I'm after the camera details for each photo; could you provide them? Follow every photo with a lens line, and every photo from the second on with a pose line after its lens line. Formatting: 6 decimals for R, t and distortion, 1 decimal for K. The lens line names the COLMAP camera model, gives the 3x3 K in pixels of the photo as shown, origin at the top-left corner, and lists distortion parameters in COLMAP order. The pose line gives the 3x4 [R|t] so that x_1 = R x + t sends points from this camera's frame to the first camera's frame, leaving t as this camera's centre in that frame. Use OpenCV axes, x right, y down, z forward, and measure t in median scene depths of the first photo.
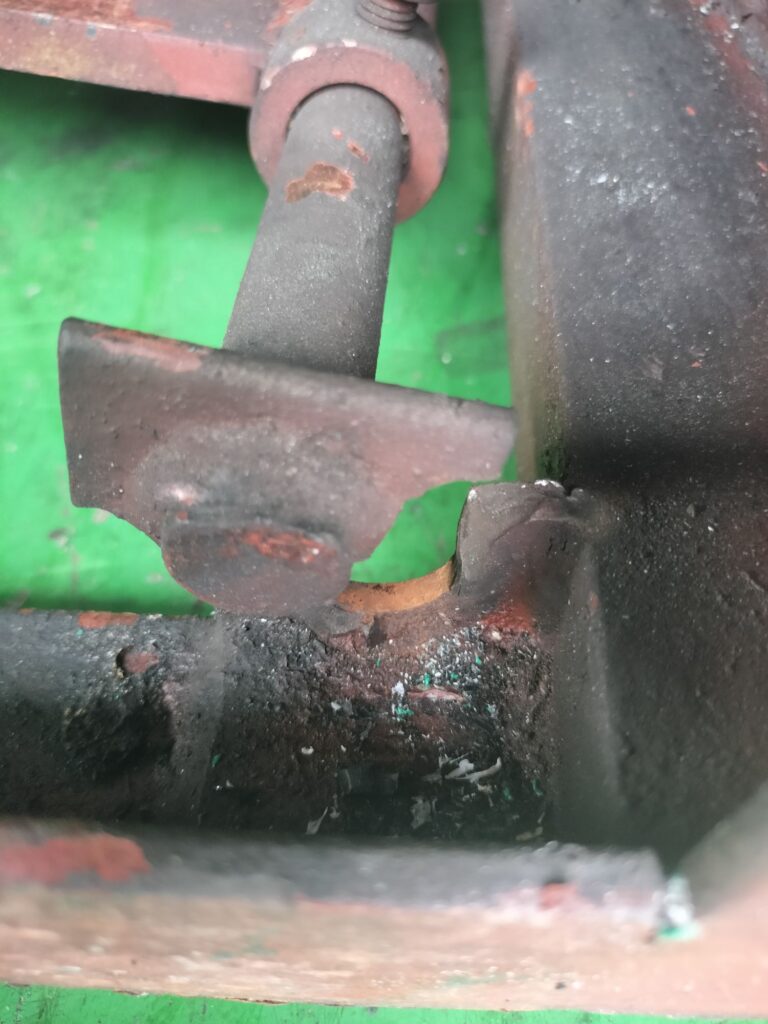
lens RADIAL K [[813.6, 0, 384.0], [0, 813.6, 512.0], [0, 0, 1]] dist [-0.009408, -0.049168]
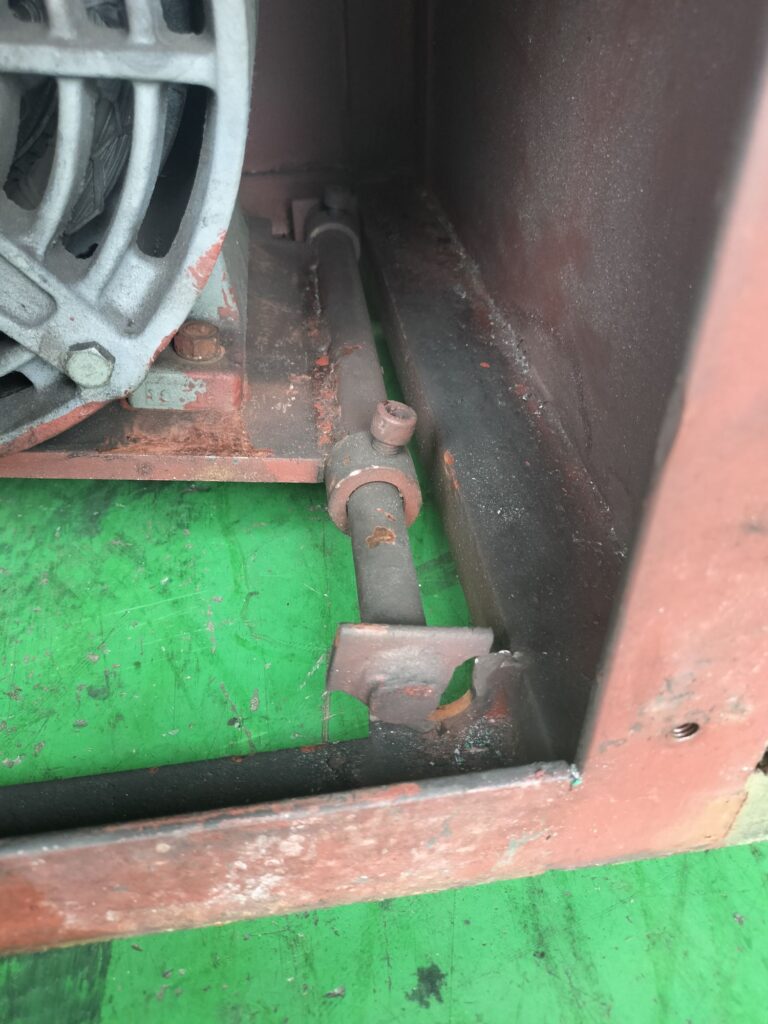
lens RADIAL K [[810.6, 0, 384.0], [0, 810.6, 512.0], [0, 0, 1]] dist [0.047740, 0.000364]
pose [[0.981071, -0.138073, 0.135775, -0.401975], [0.163654, 0.965998, -0.200166, -0.008882], [-0.103521, 0.218597, 0.970309, -1.356847]]
